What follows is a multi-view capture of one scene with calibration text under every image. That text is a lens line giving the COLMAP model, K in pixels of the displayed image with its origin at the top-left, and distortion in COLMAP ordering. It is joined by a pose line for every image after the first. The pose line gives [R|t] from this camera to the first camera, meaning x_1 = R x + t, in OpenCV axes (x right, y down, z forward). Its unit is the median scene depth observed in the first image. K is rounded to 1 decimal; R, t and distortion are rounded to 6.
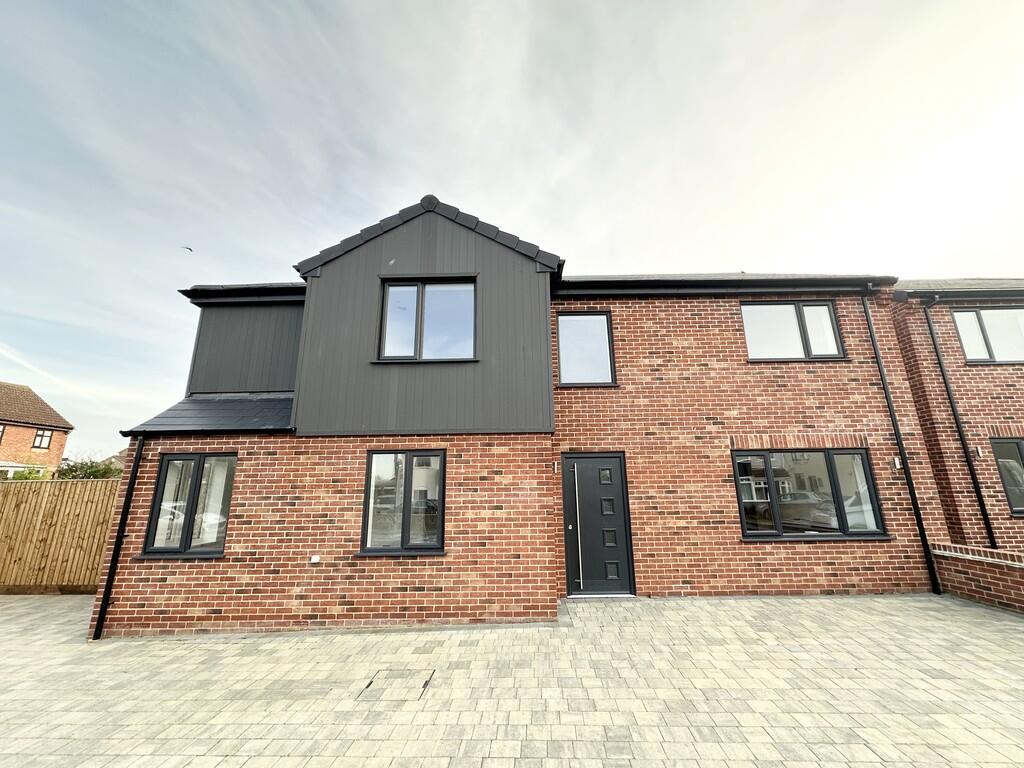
lens RADIAL K [[404.7, 0, 512.0], [0, 404.7, 384.0], [0, 0, 1]] dist [-0.000700, 0.000264]
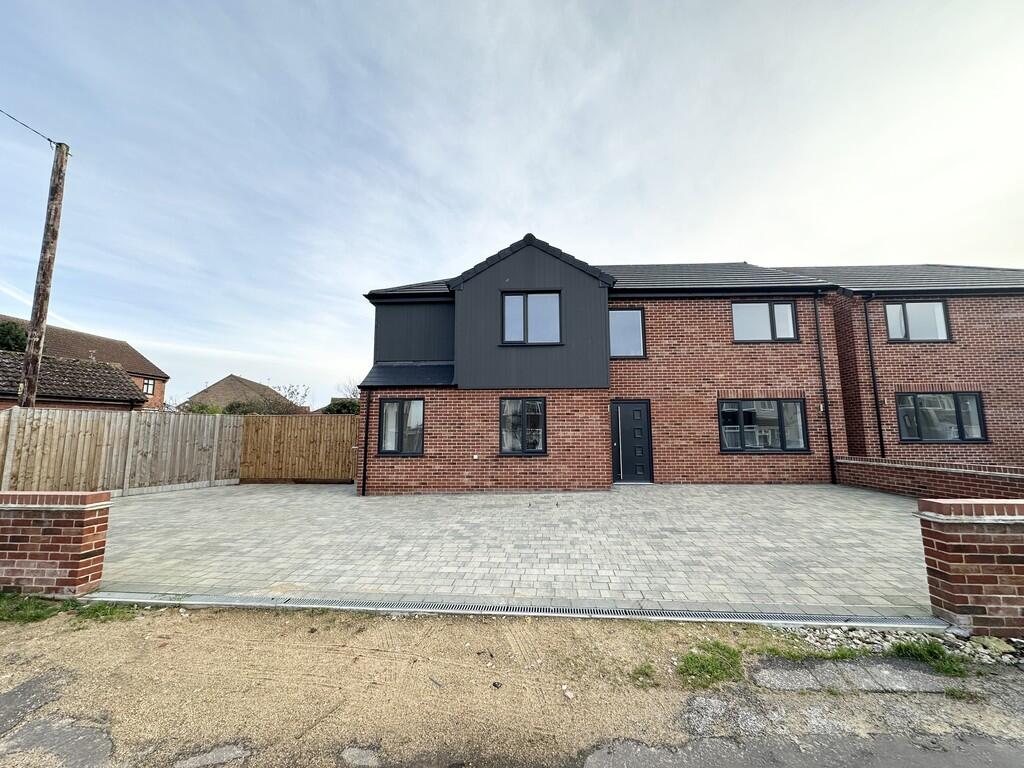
lens RADIAL K [[404.7, 0, 512.0], [0, 404.7, 384.0], [0, 0, 1]] dist [-0.000700, 0.000264]
pose [[0.999573, 0.006256, -0.028540, -0.223513], [-0.002657, 0.992226, 0.124422, -0.092195], [0.029097, -0.124293, 0.991819, -0.599958]]
